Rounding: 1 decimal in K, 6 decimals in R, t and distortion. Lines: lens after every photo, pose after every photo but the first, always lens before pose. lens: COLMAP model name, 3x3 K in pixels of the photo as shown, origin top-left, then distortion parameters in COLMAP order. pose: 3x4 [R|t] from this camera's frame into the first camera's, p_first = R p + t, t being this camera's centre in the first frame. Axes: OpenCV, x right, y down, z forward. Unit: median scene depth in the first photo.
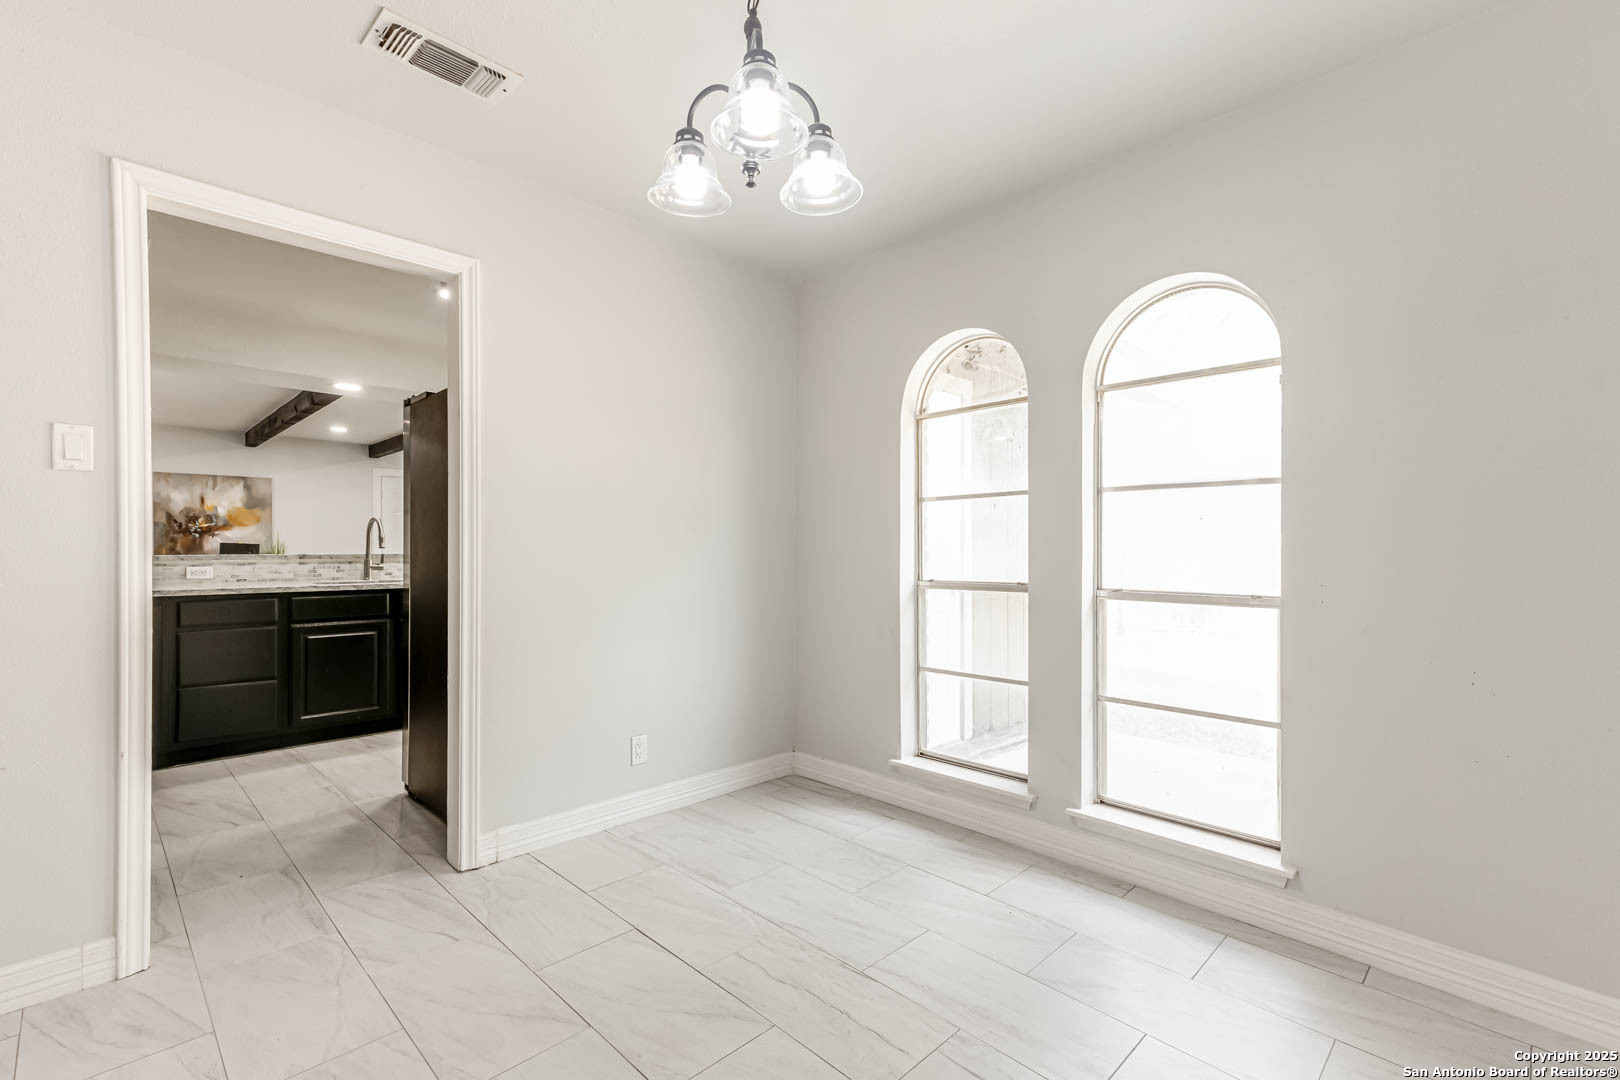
lens RADIAL K [[732.2, 0, 806.9], [0, 732.2, 550.0], [0, 0, 1]] dist [0.029016, 0.000301]
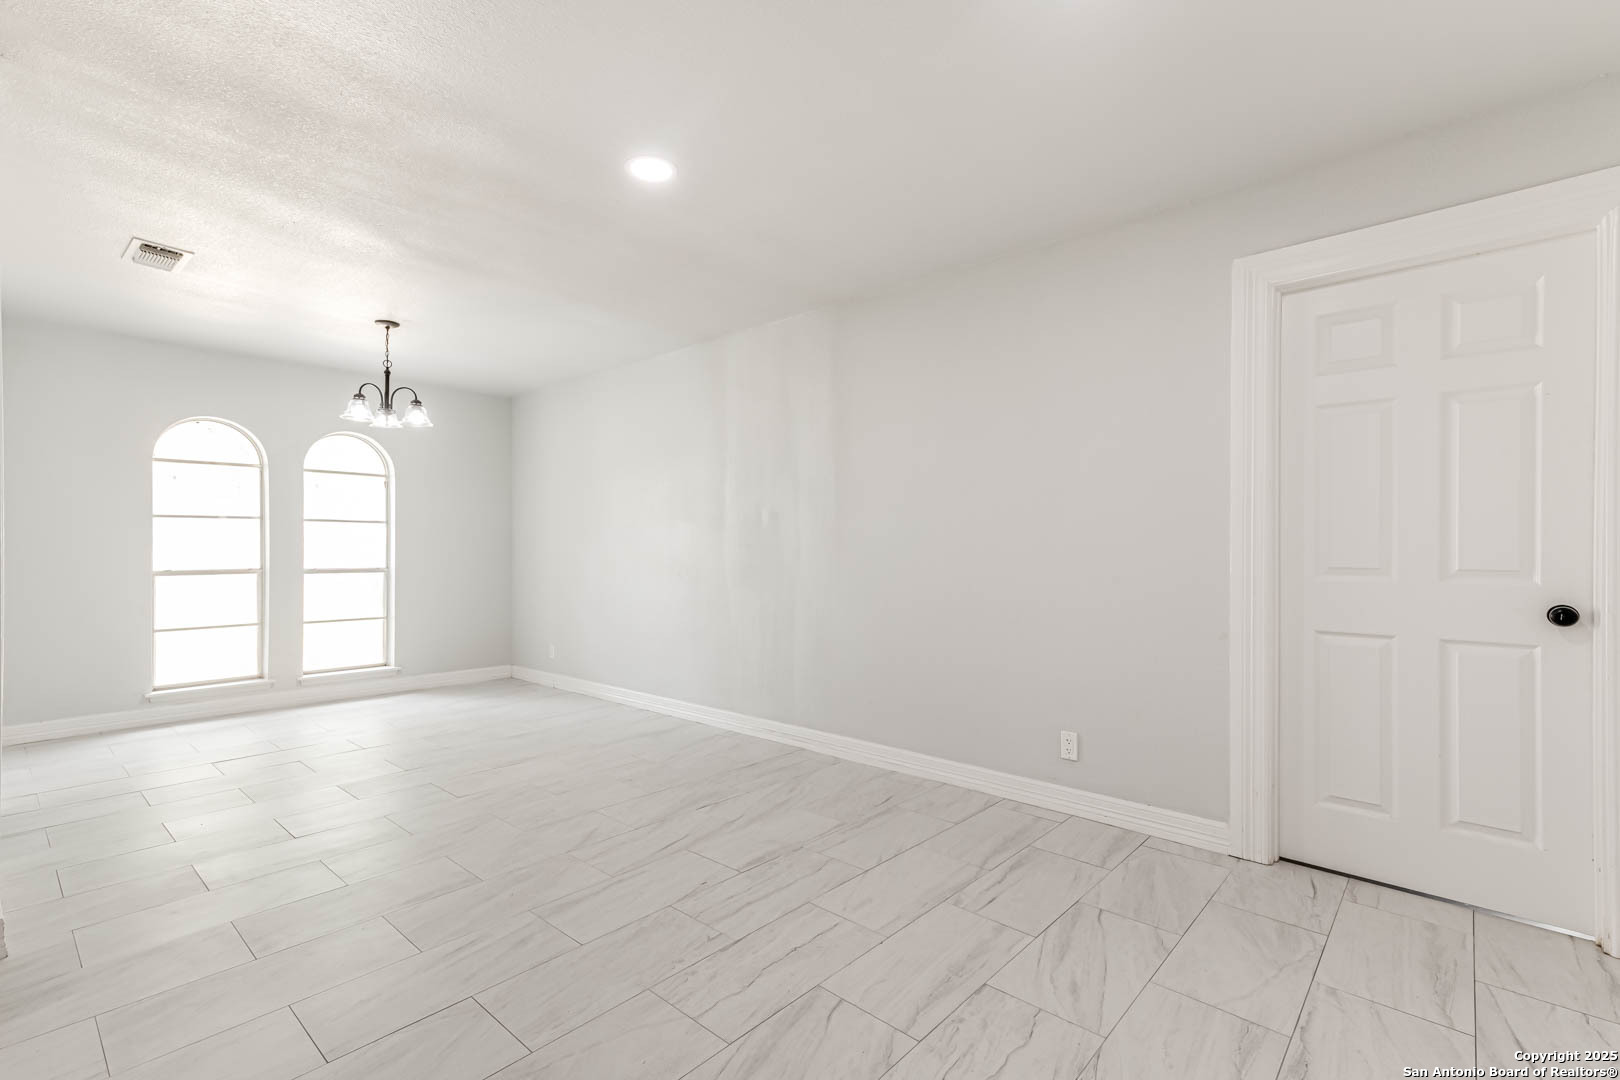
lens RADIAL K [[716.8, 0, 808.4], [0, 716.8, 549.8], [0, 0, 1]] dist [0.012711, 0.000829]
pose [[-0.064045, -0.001037, 0.997946, -1.369785], [0.002080, 0.999997, 0.001172, 0.000613], [-0.997945, 0.002151, -0.064042, -0.212929]]
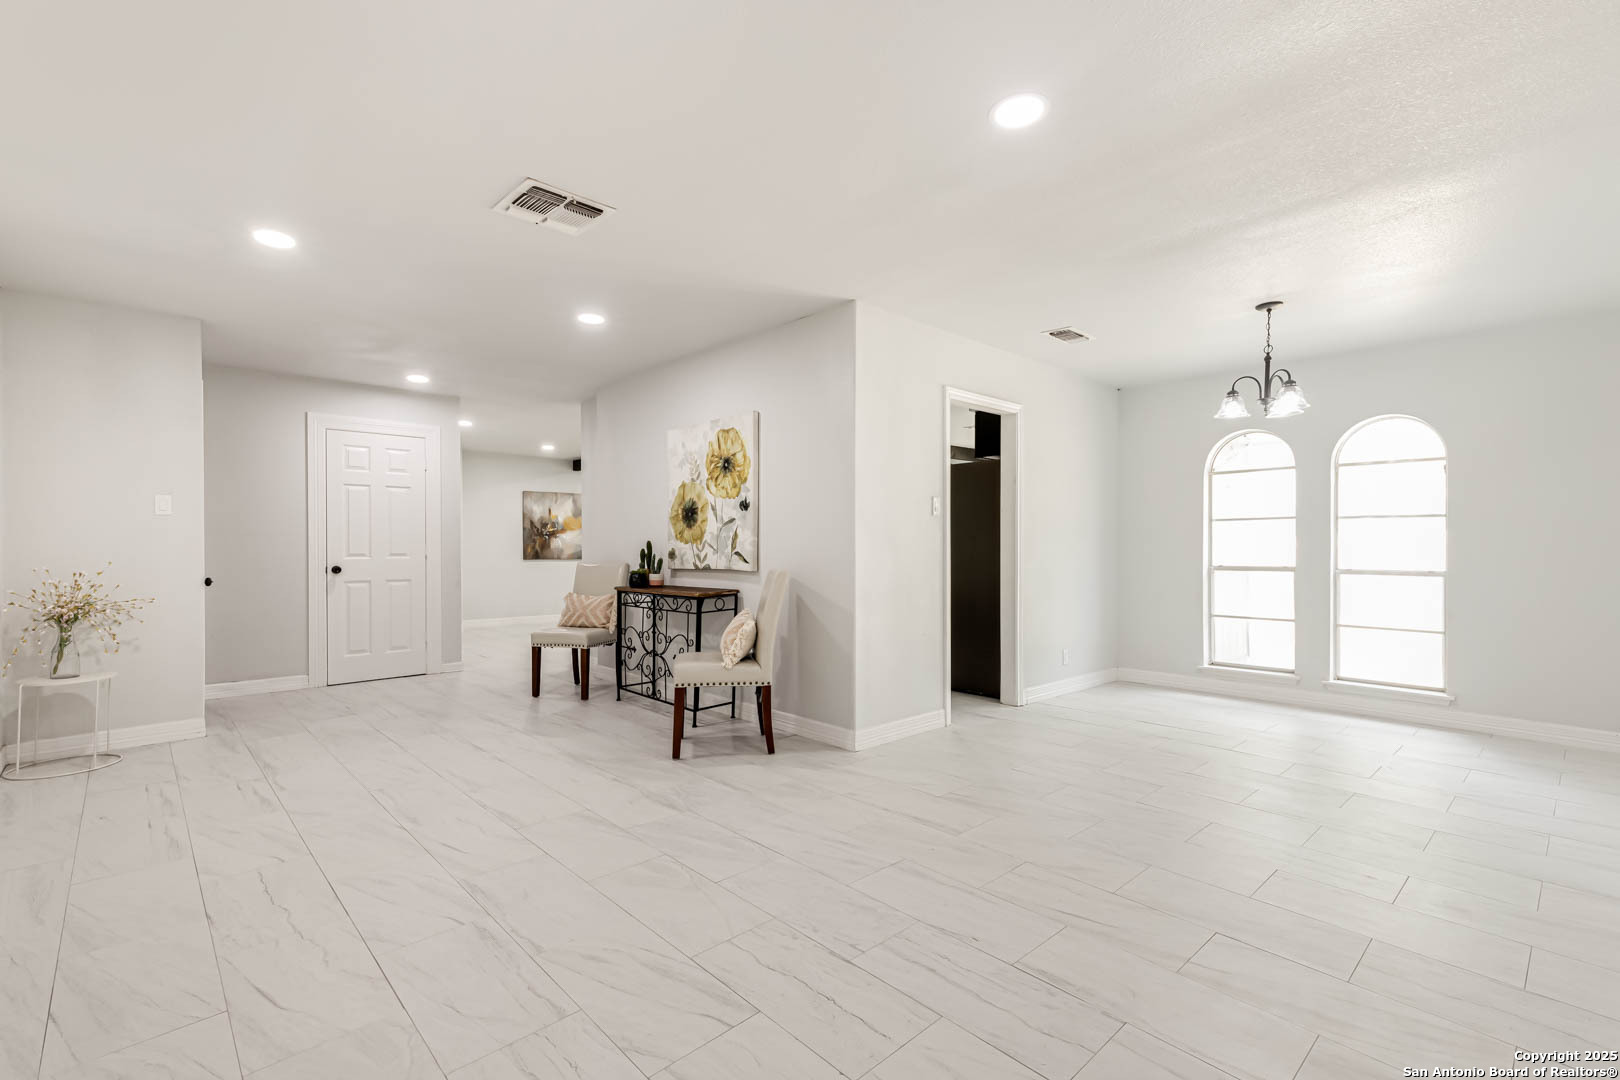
lens RADIAL K [[724.2, 0, 809.1], [0, 724.2, 549.9], [0, 0, 1]] dist [0.015934, 0.000030]
pose [[0.999489, 0.000914, -0.031960, -0.760993], [-0.000849, 0.999998, 0.002046, 0.000836], [0.031962, -0.002018, 0.999487, -0.786299]]
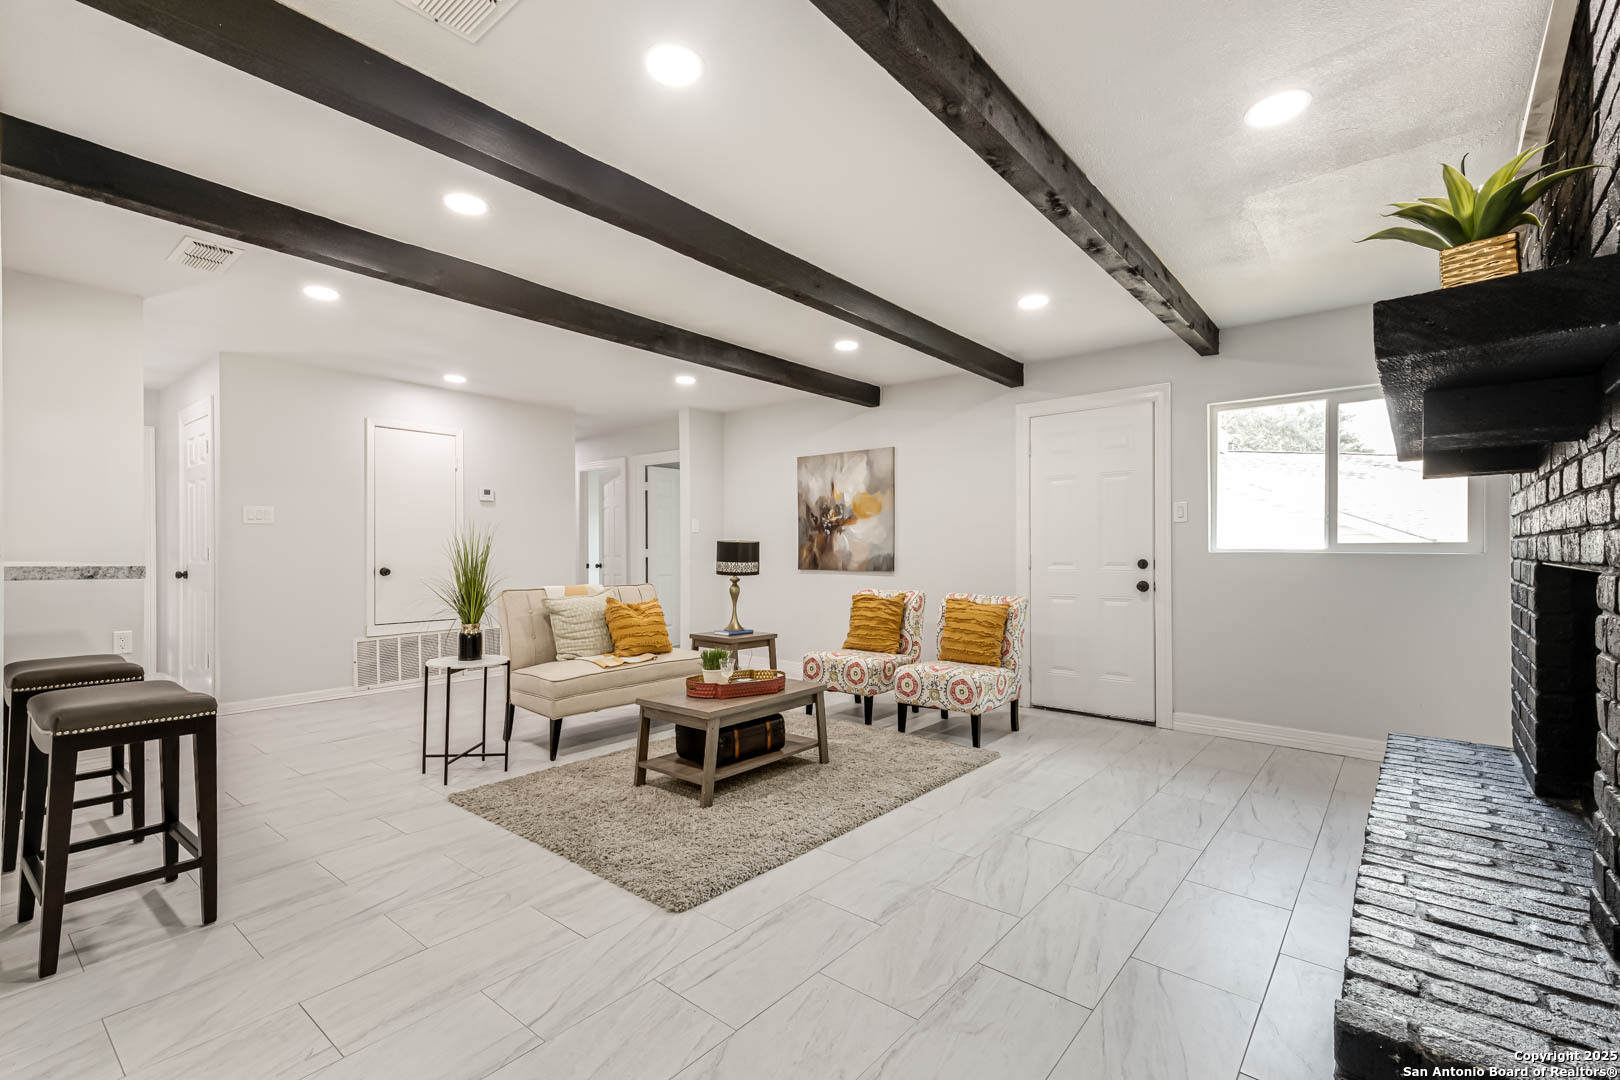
lens RADIAL K [[725.7, 0, 811.9], [0, 725.7, 549.2], [0, 0, 1]] dist [0.027338, 0.000128]
pose [[0.095761, 0.001620, -0.995403, -0.157496], [-0.001189, 0.999998, 0.001513, -0.007135], [0.995404, 0.001039, 0.095762, 2.332056]]
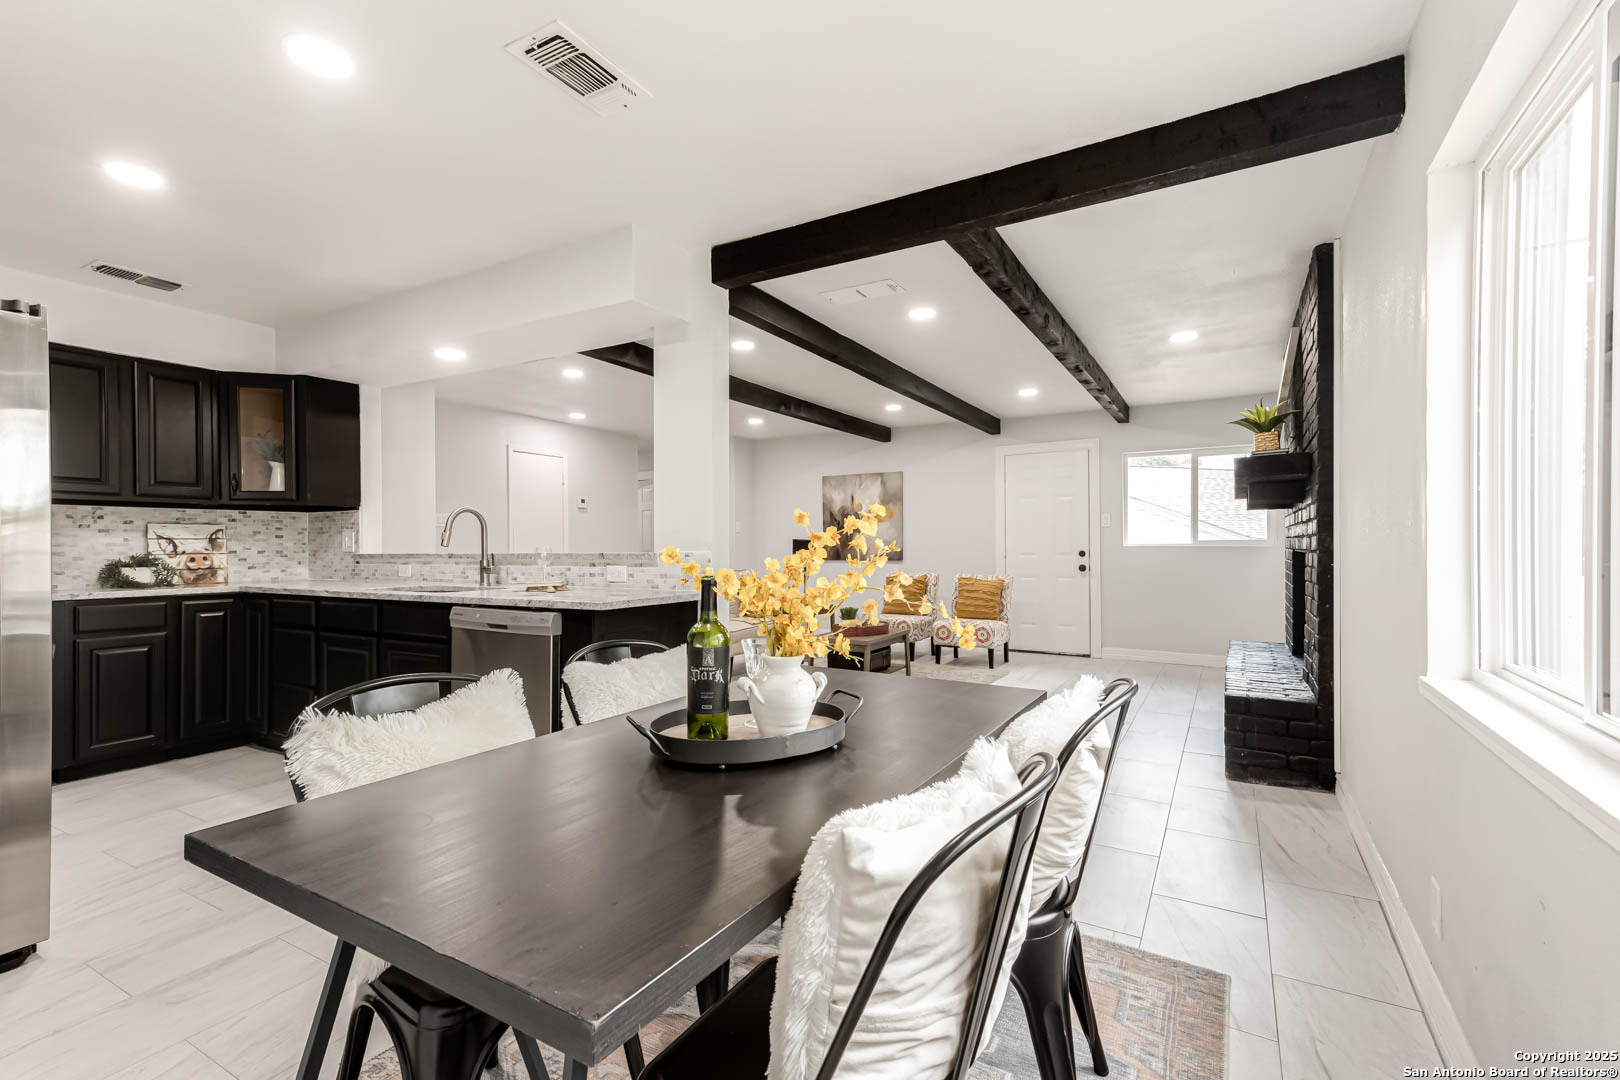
lens RADIAL K [[728.6, 0, 794.2], [0, 728.6, 544.6], [0, 0, 1]] dist [0.048499, 0.000324]
pose [[0.246243, 0.000216, -0.969208, 0.433272], [0.002026, 0.999998, 0.000738, -0.008118], [0.969206, -0.002145, 0.246242, 1.714058]]
